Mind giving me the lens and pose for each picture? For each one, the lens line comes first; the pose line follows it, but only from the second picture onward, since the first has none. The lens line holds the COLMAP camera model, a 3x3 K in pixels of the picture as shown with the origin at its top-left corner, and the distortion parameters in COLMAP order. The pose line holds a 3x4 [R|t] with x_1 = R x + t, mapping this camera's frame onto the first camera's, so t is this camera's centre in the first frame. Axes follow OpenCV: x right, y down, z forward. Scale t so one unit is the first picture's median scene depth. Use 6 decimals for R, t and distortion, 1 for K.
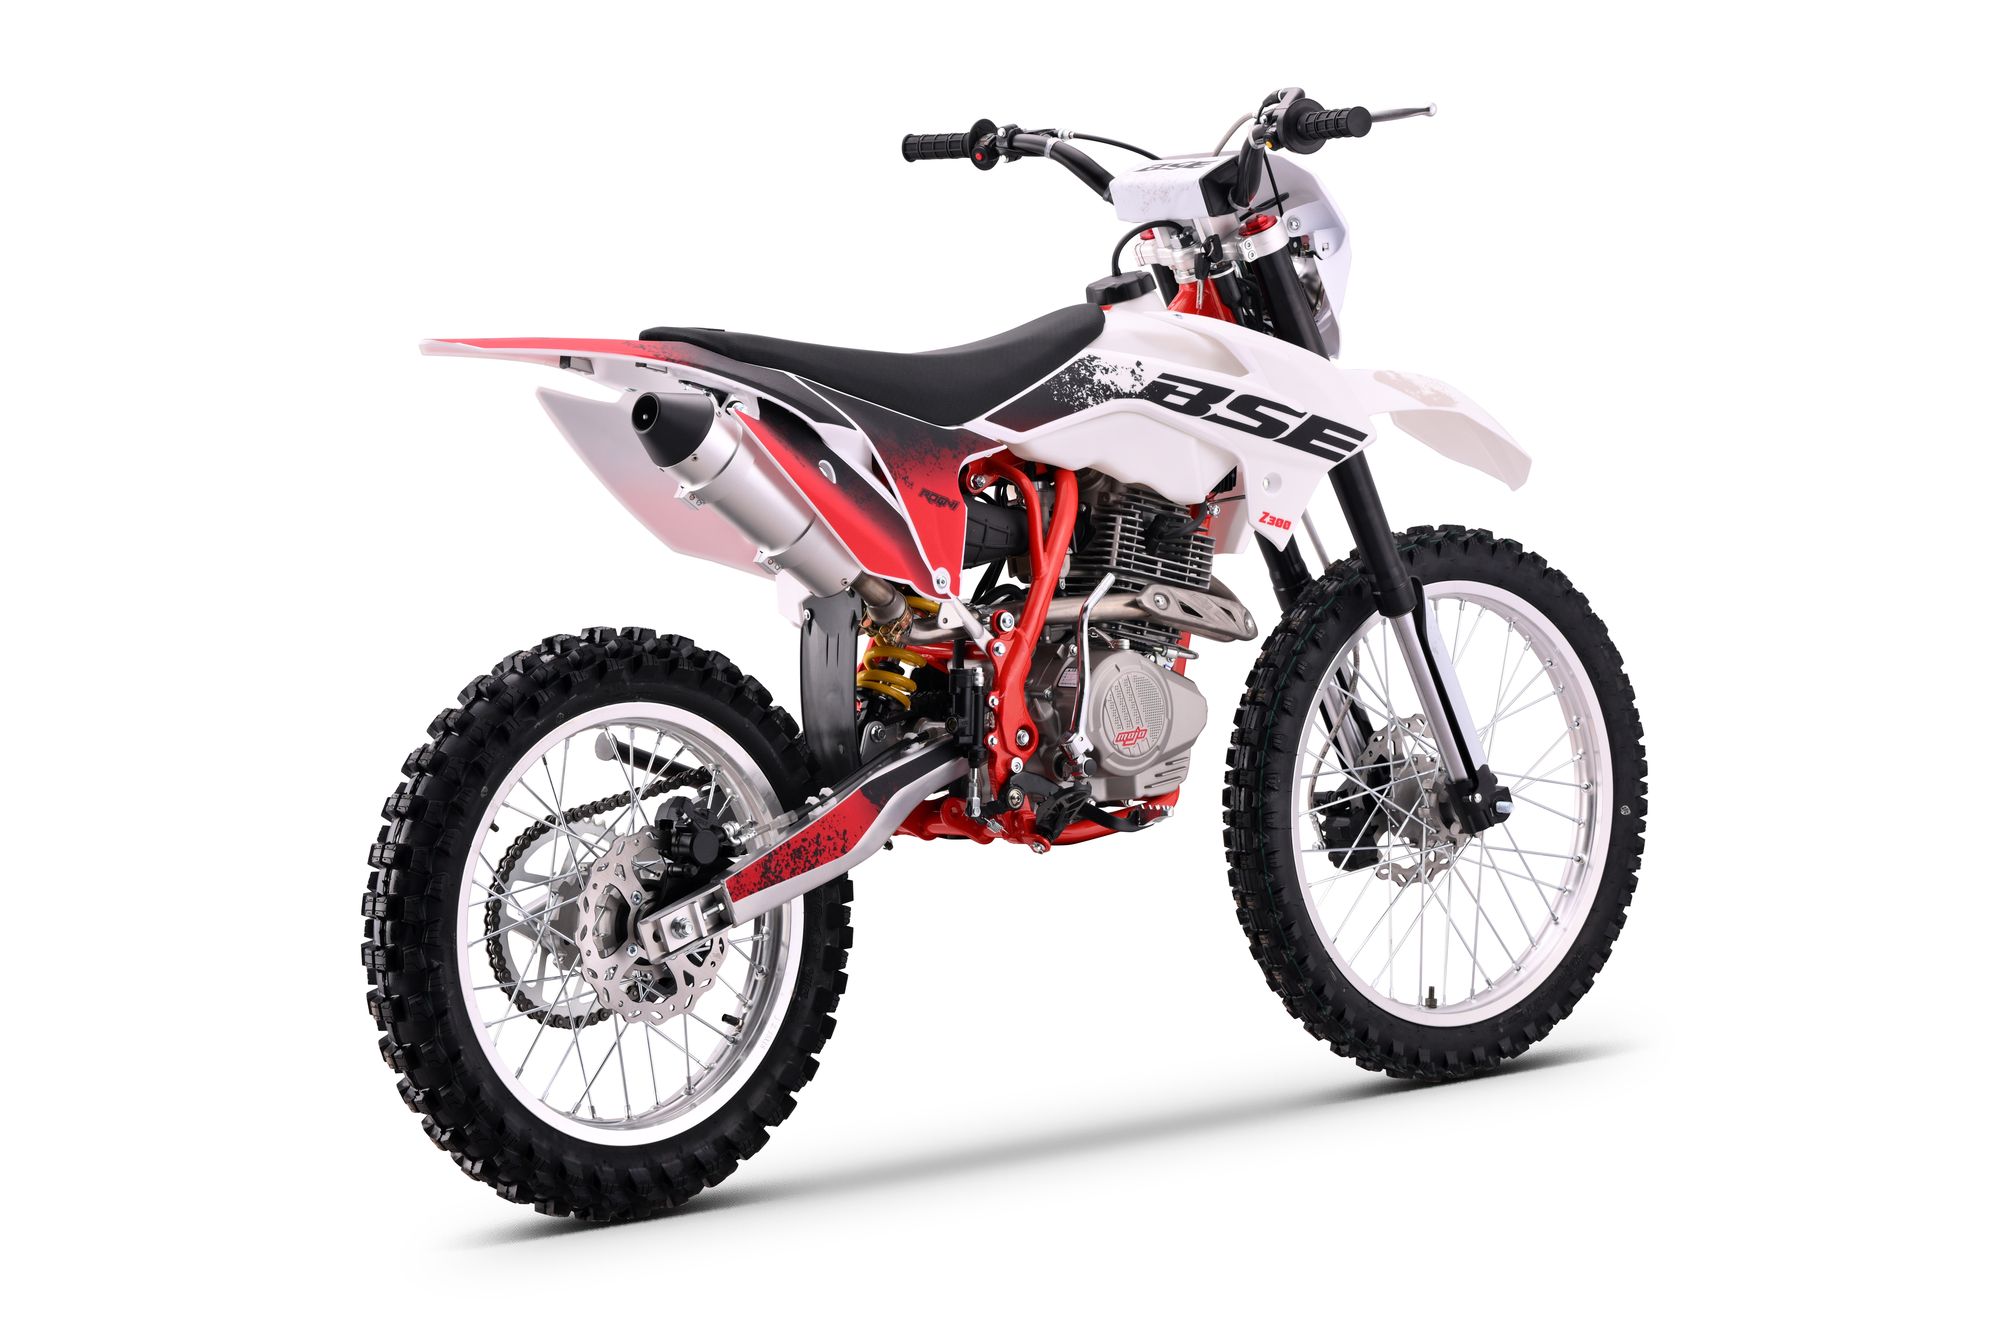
lens RADIAL K [[5673.7, 0, 1000.0], [0, 5673.7, 666.5], [0, 0, 1]] dist [0.369020, -0.084408]
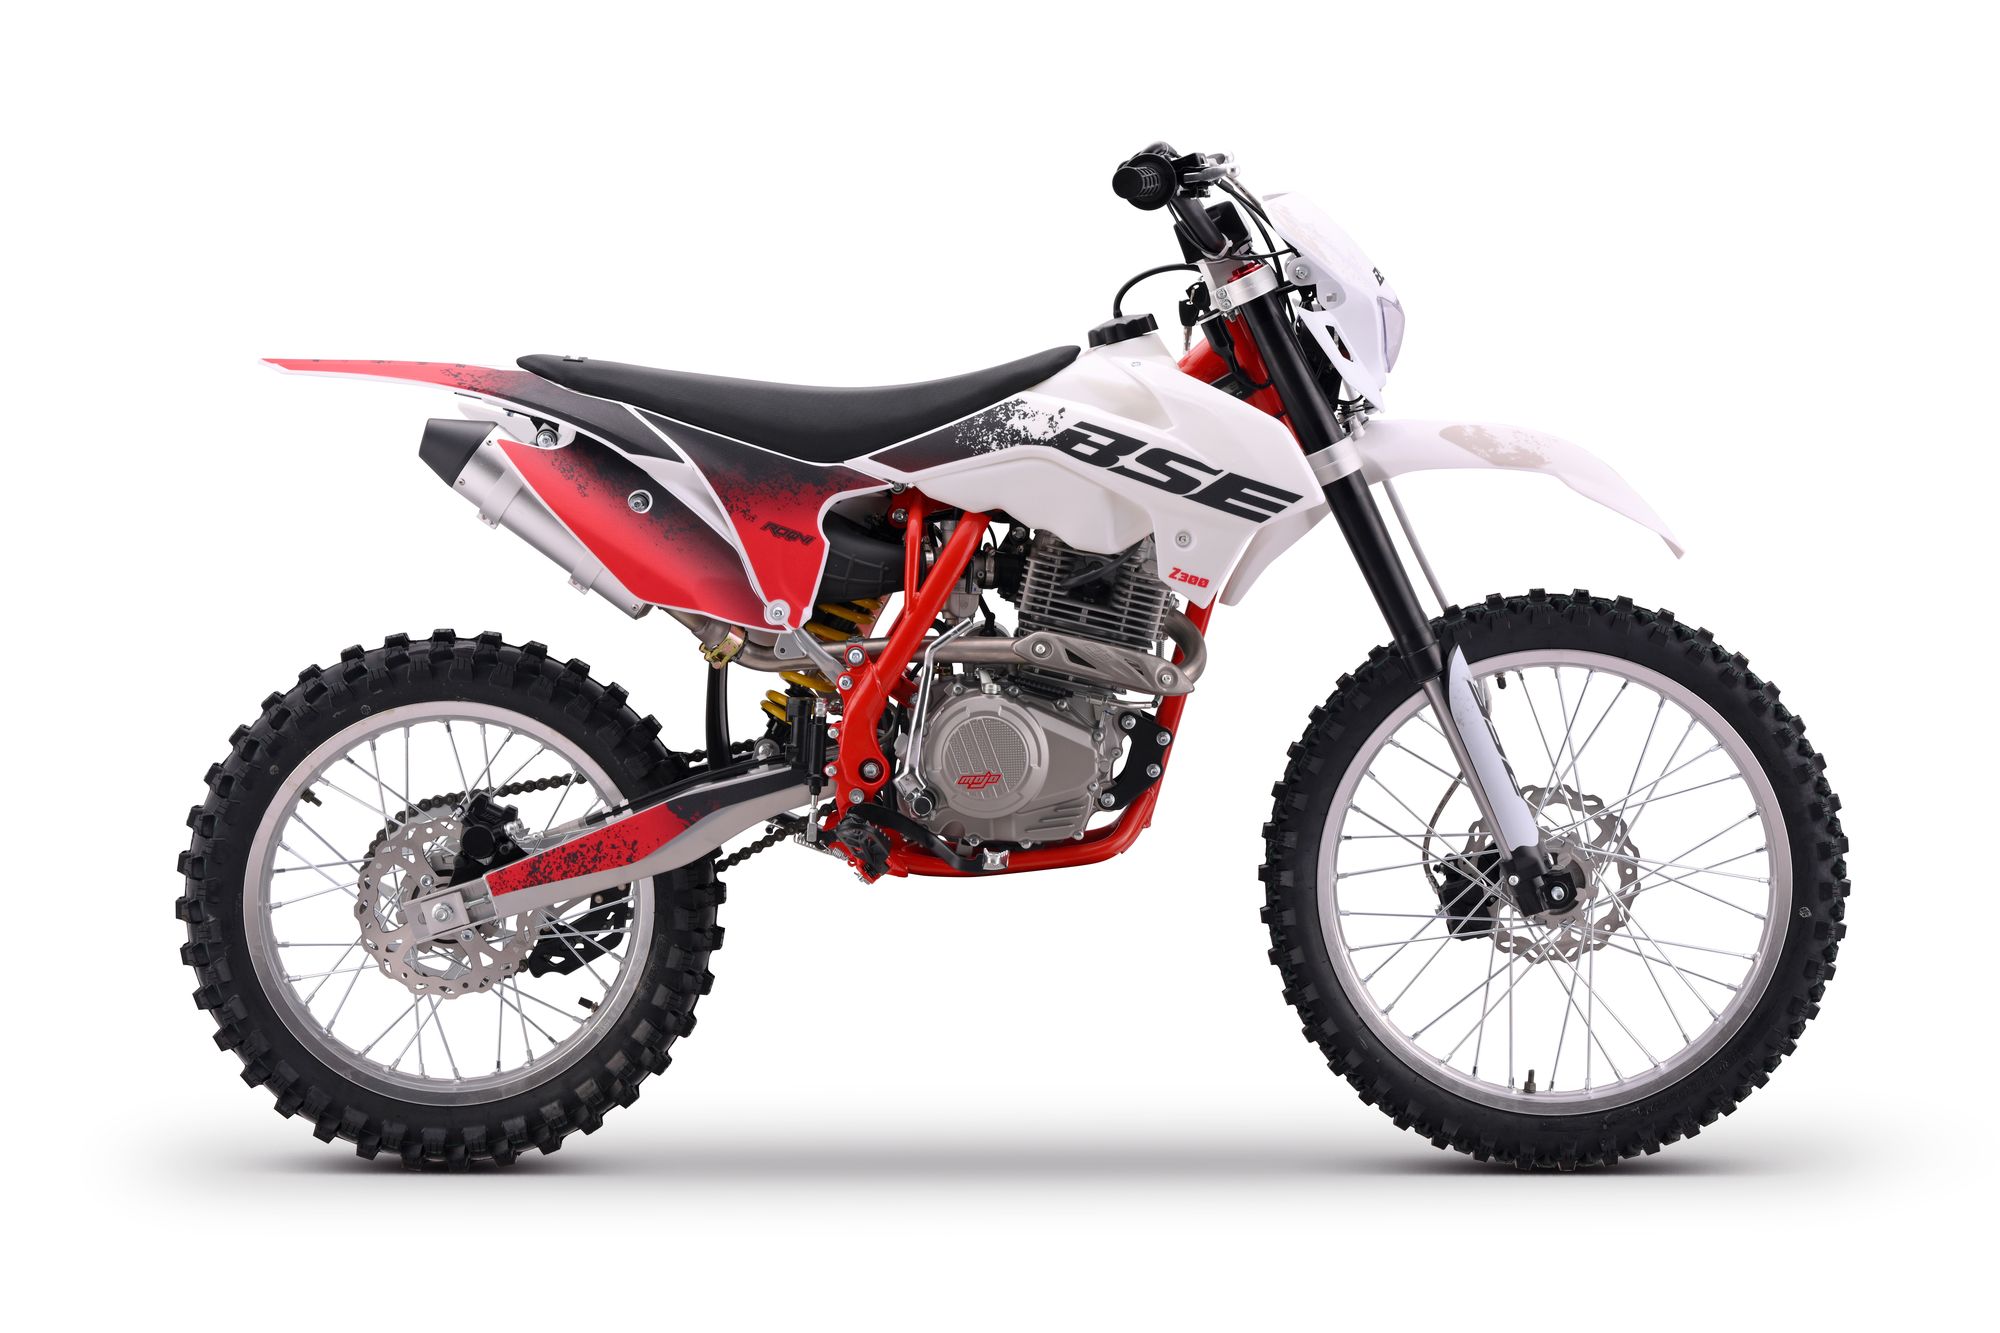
lens RADIAL K [[5673.7, 0, 1000.0], [0, 5673.7, 666.5], [0, 0, 1]] dist [0.369020, -0.084408]
pose [[0.735335, 0.096479, -0.670801, 0.694072], [-0.064037, 0.995278, 0.072949, -0.080883], [0.674671, -0.010686, 0.738041, 0.252819]]
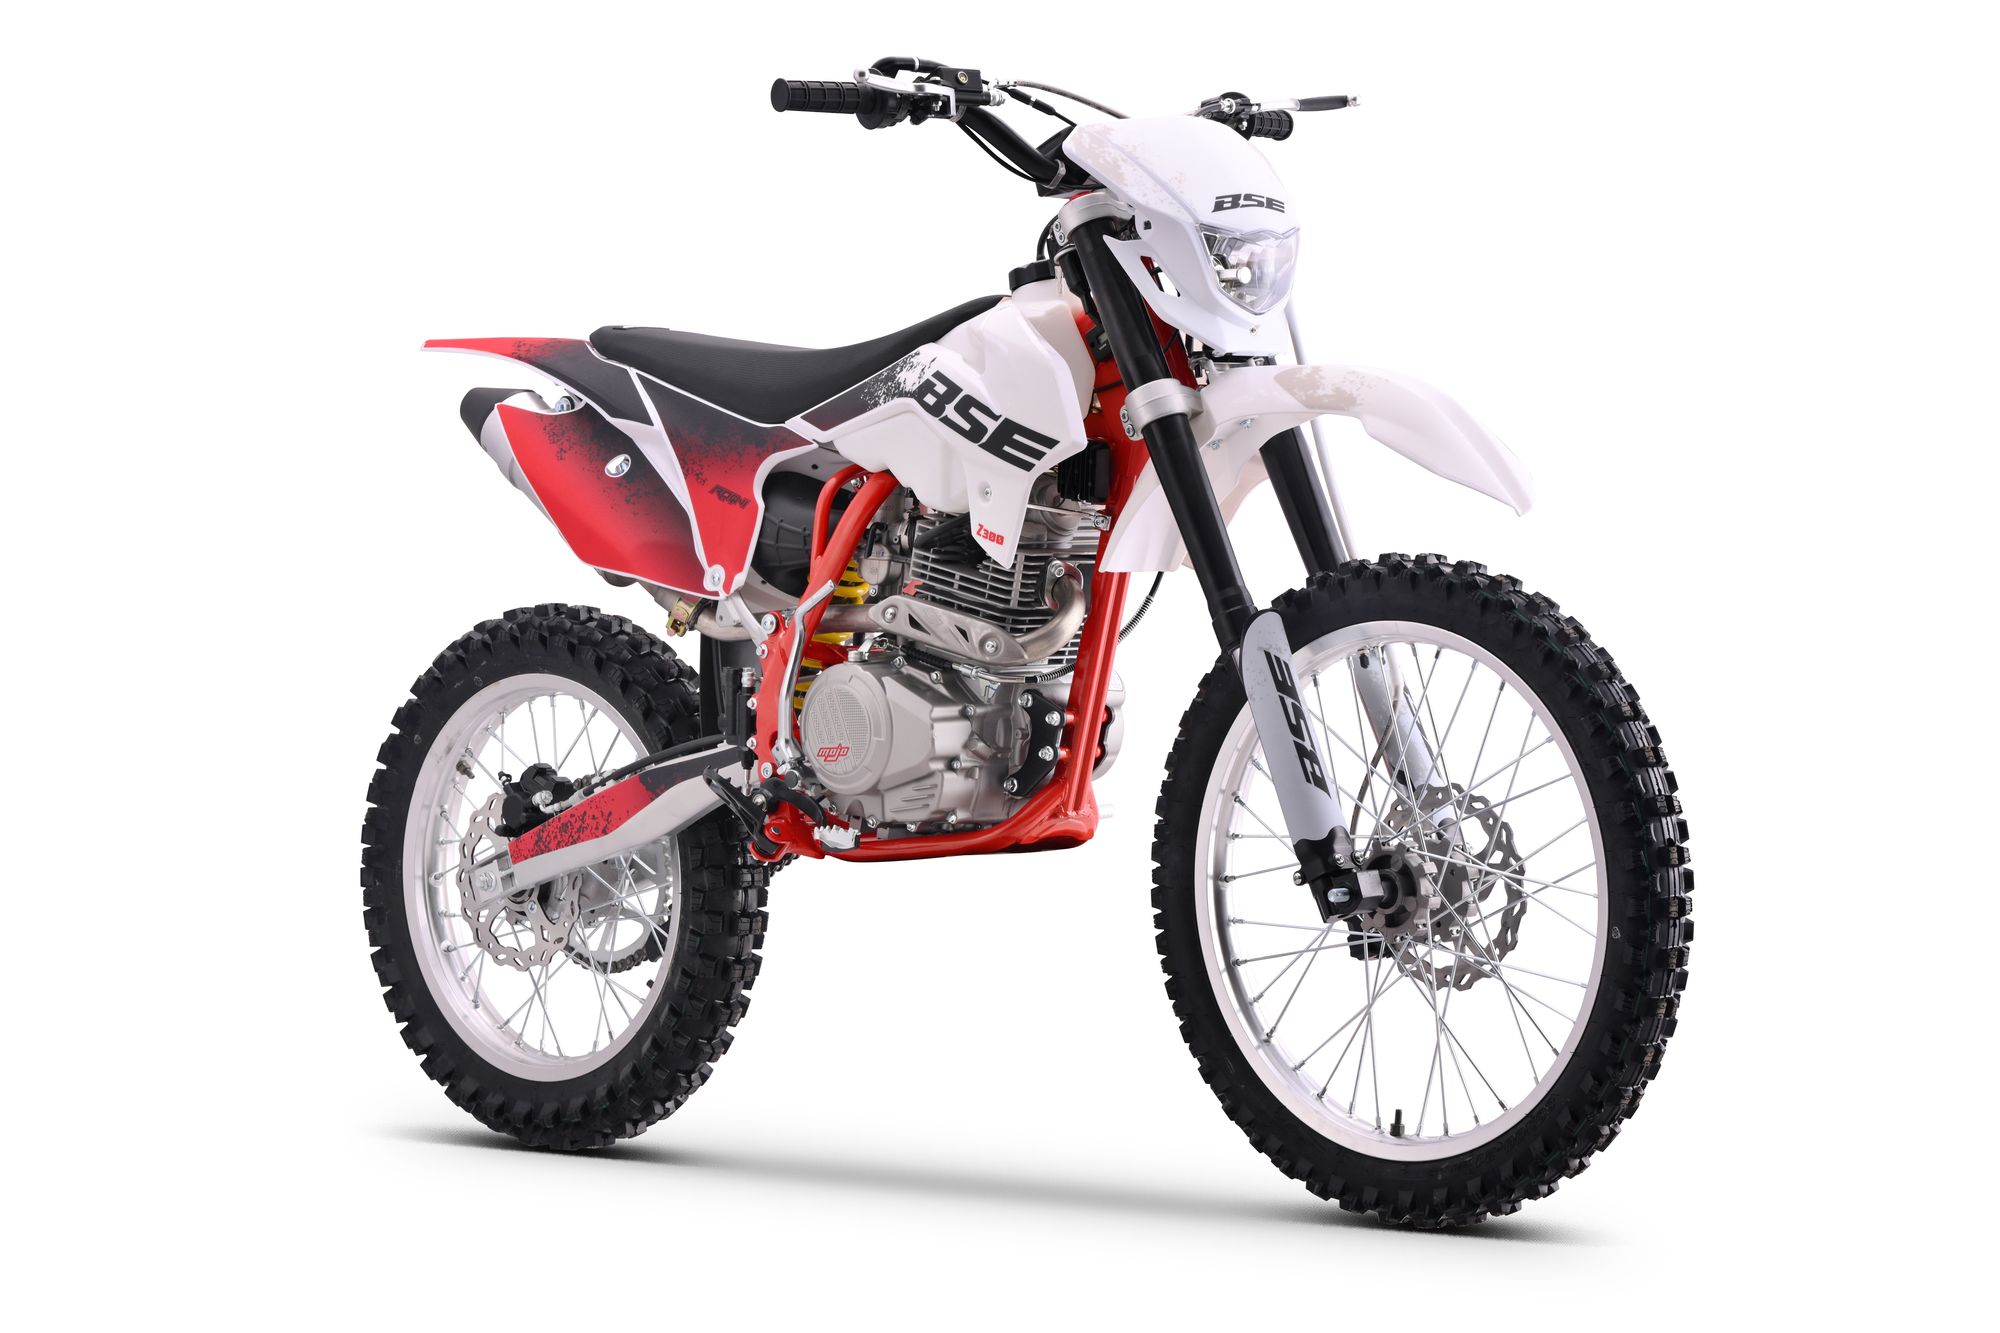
lens RADIAL K [[5673.7, 0, 1000.0], [0, 5673.7, 666.5], [0, 0, 1]] dist [0.369020, -0.084408]
pose [[0.076491, 0.057144, -0.995431, 0.960254], [-0.044671, 0.997550, 0.053833, -0.053933], [0.996069, 0.040350, 0.078857, 0.940682]]
